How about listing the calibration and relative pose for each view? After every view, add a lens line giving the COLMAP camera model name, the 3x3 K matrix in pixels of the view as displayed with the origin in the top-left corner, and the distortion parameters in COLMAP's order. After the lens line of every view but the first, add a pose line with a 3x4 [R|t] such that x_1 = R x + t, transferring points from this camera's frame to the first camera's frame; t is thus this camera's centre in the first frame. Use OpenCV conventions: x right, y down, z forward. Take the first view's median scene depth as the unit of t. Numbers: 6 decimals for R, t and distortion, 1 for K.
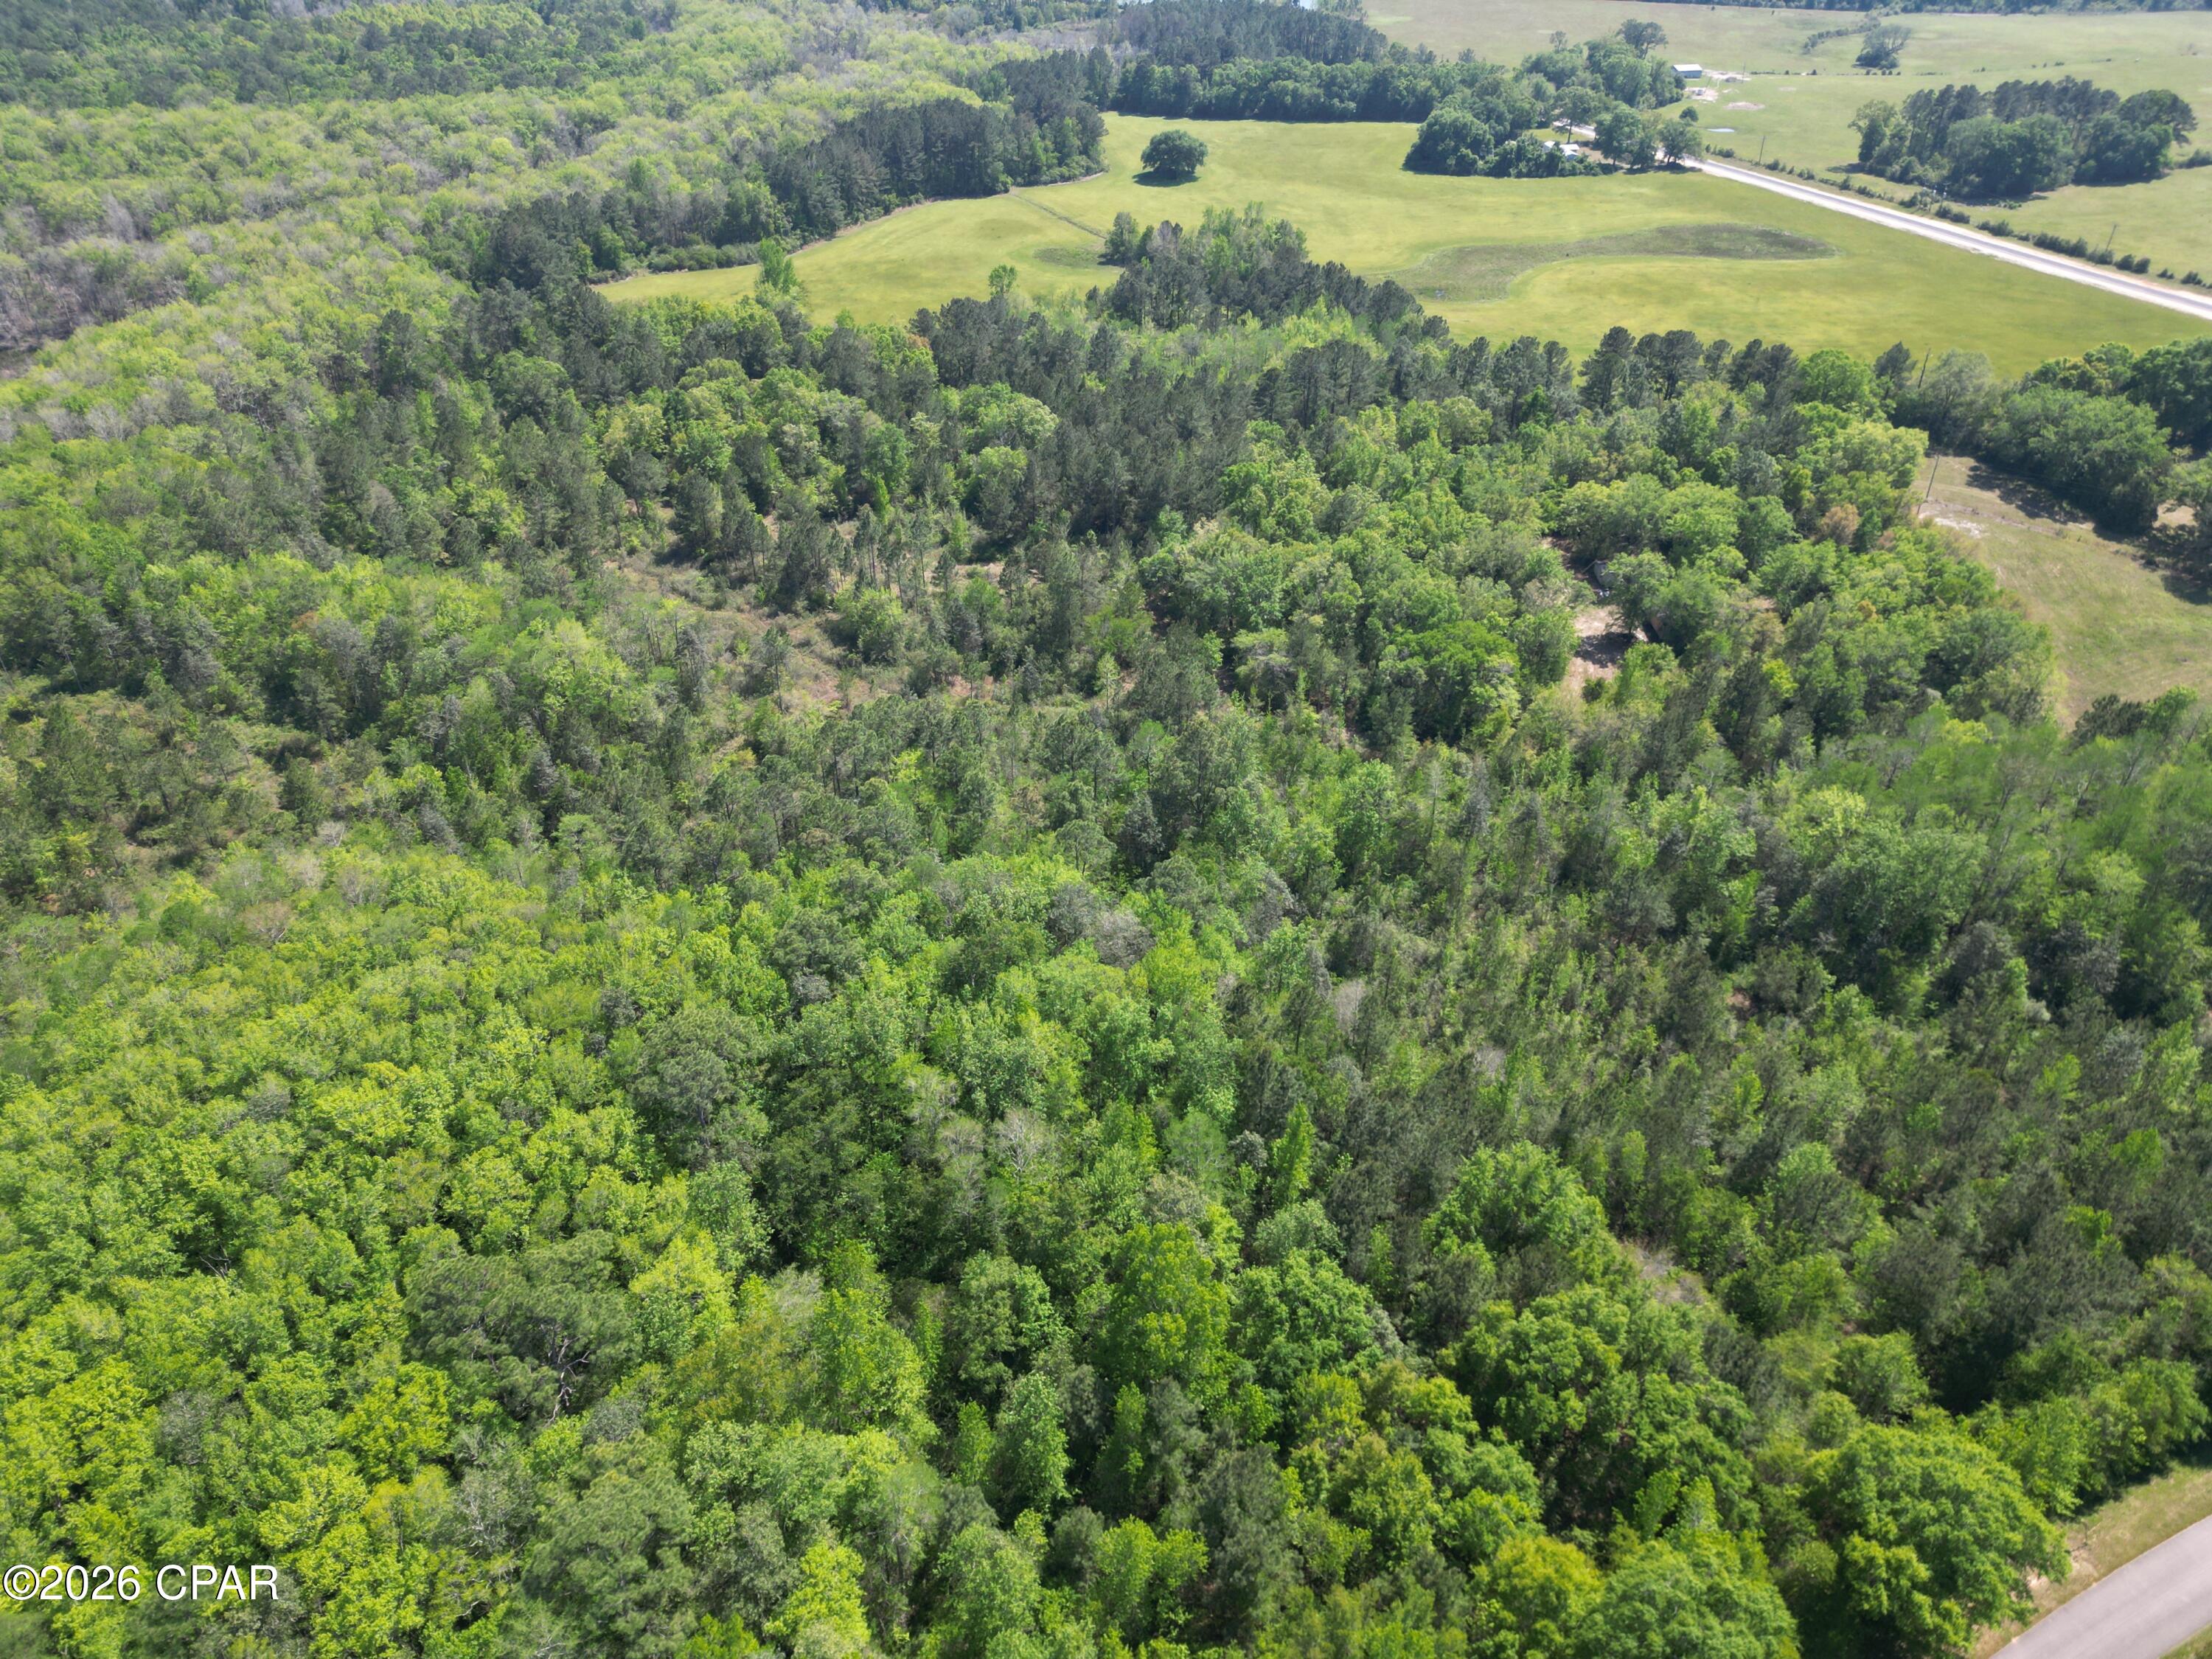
lens RADIAL K [[1548.4, 0, 1115.4], [0, 1548.4, 831.2], [0, 0, 1]] dist [0.061667, -0.052550]
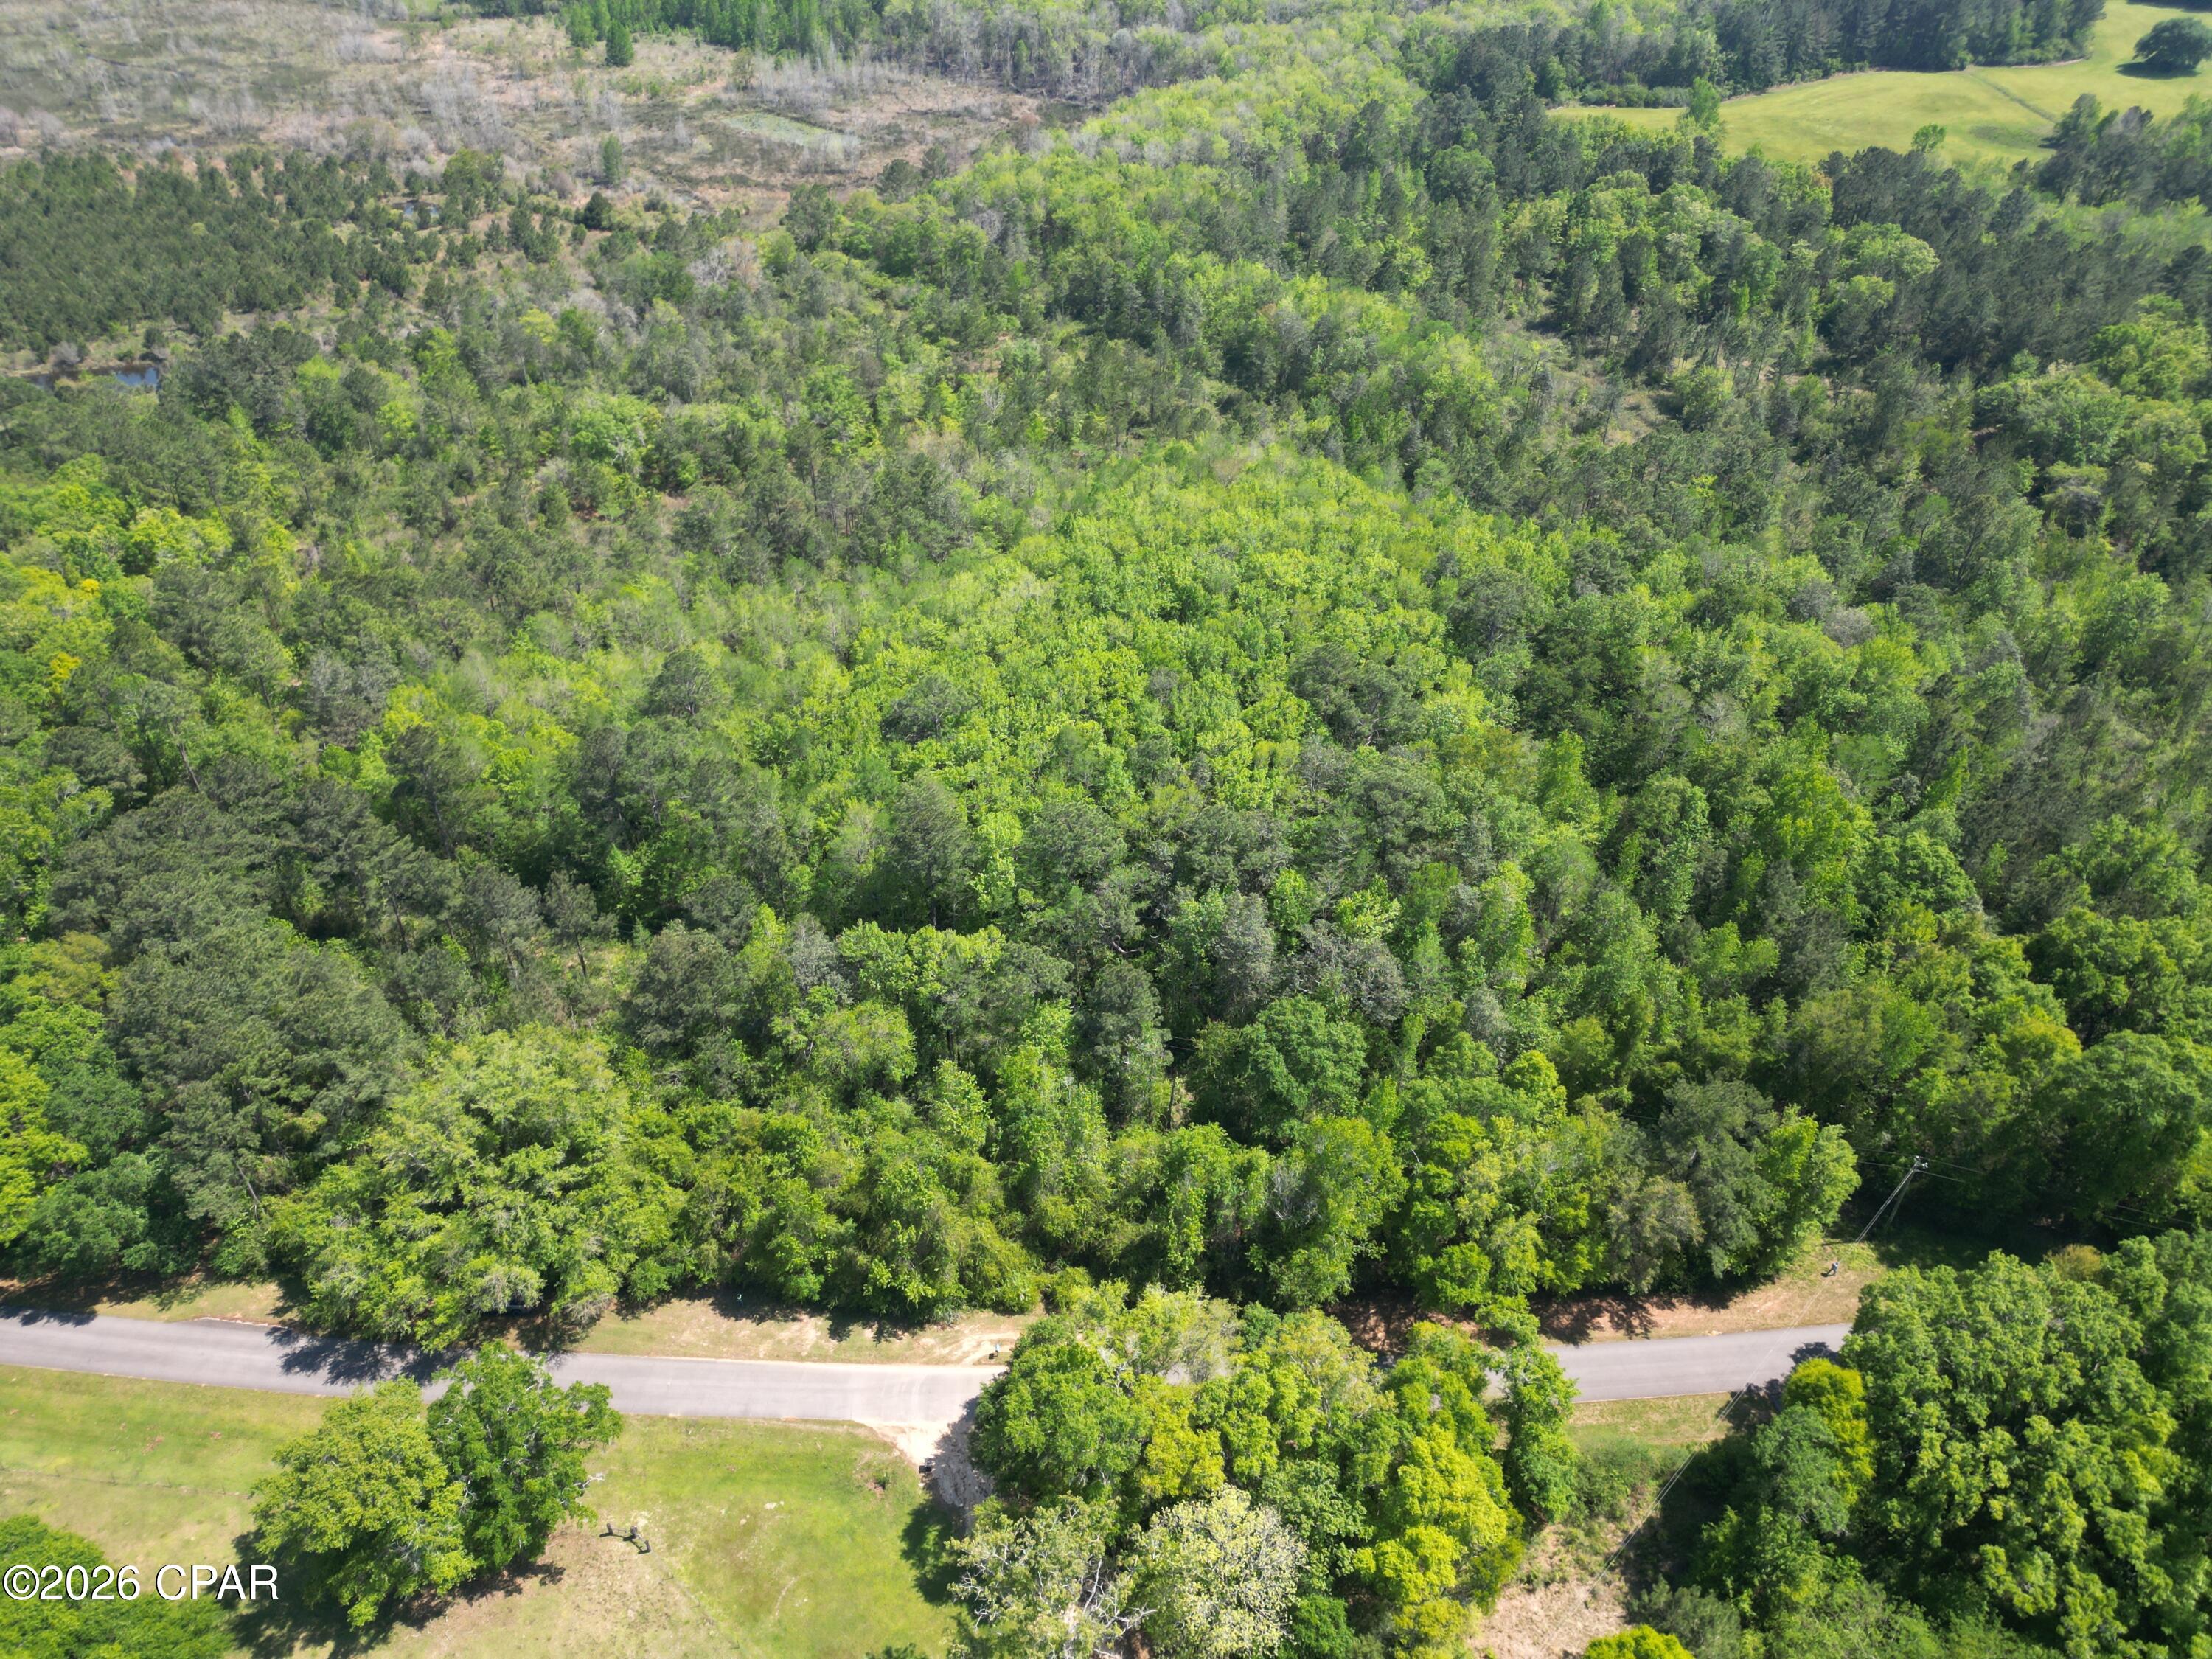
lens RADIAL K [[1548.4, 0, 1115.4], [0, 1548.4, 831.2], [0, 0, 1]] dist [0.061667, -0.052550]
pose [[0.863125, 0.303390, -0.403695, 0.035163], [-0.278791, 0.952824, 0.120007, 0.161698], [0.421059, 0.008966, 0.906989, -0.238151]]
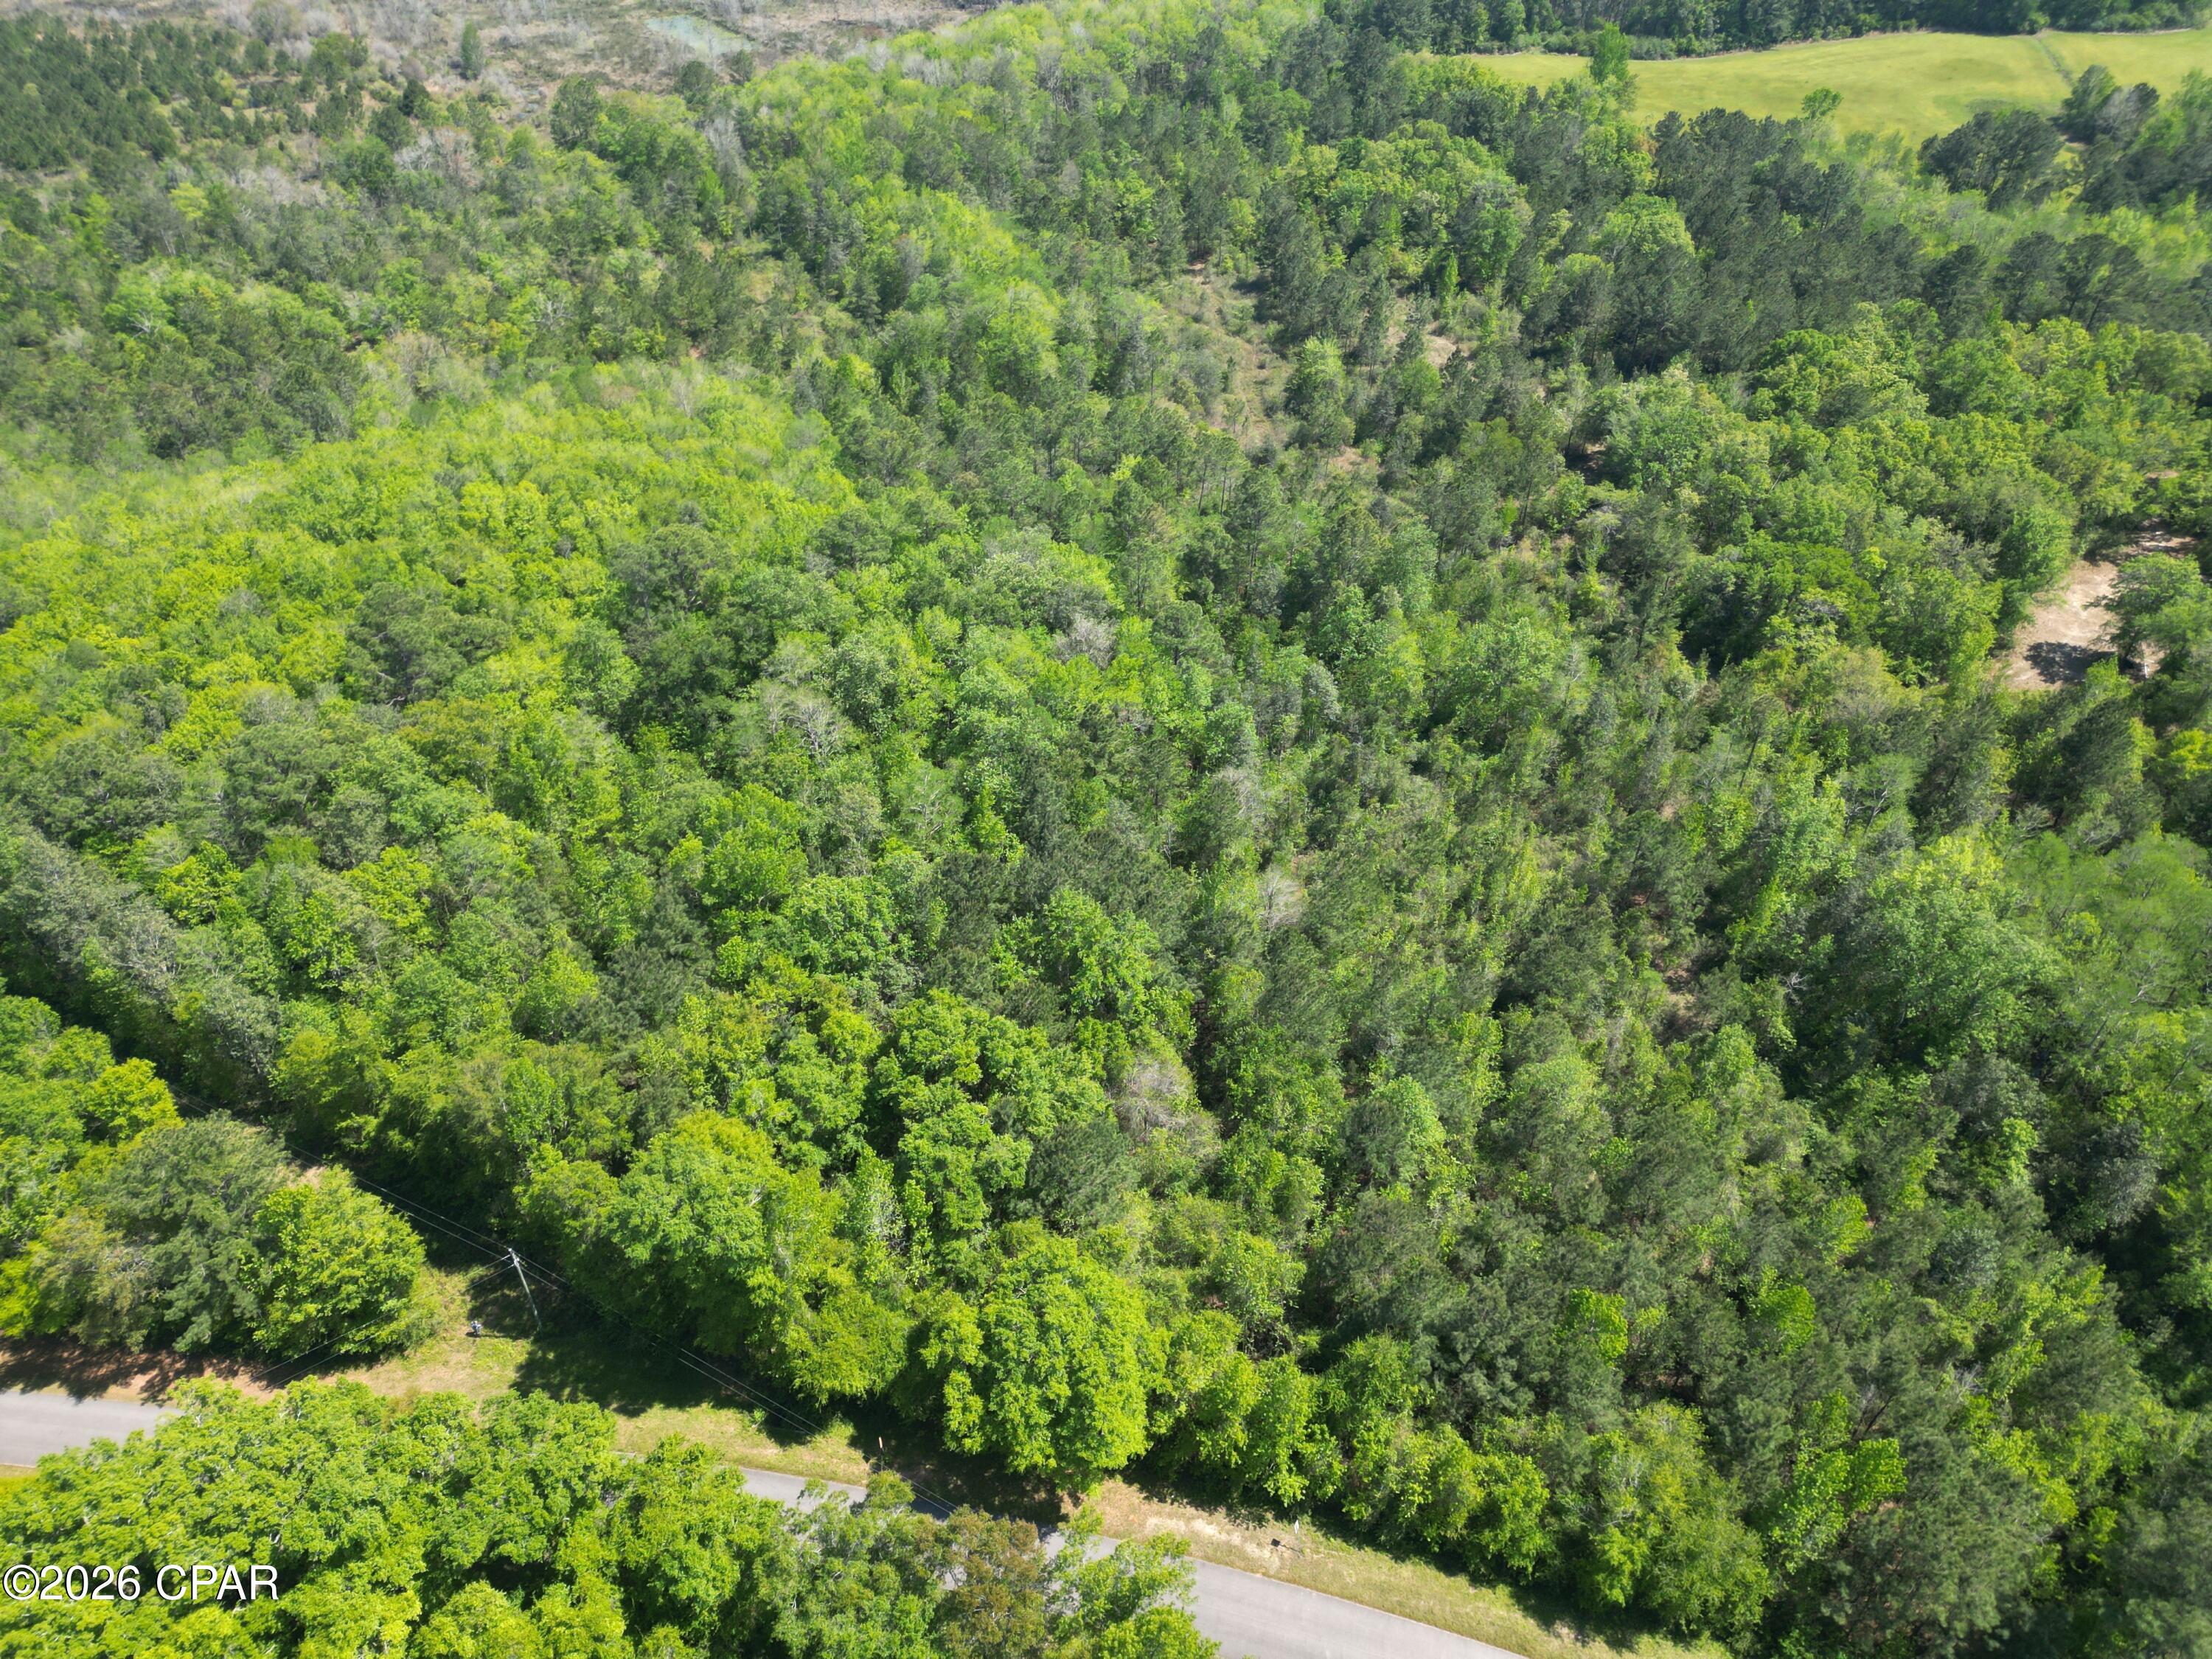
lens RADIAL K [[1548.4, 0, 1115.4], [0, 1548.4, 831.2], [0, 0, 1]] dist [0.061667, -0.052550]
pose [[0.742134, 0.420670, -0.521800, 0.424074], [-0.373487, 0.905993, 0.199208, -0.023013], [0.556548, 0.047046, 0.829483, 0.118178]]
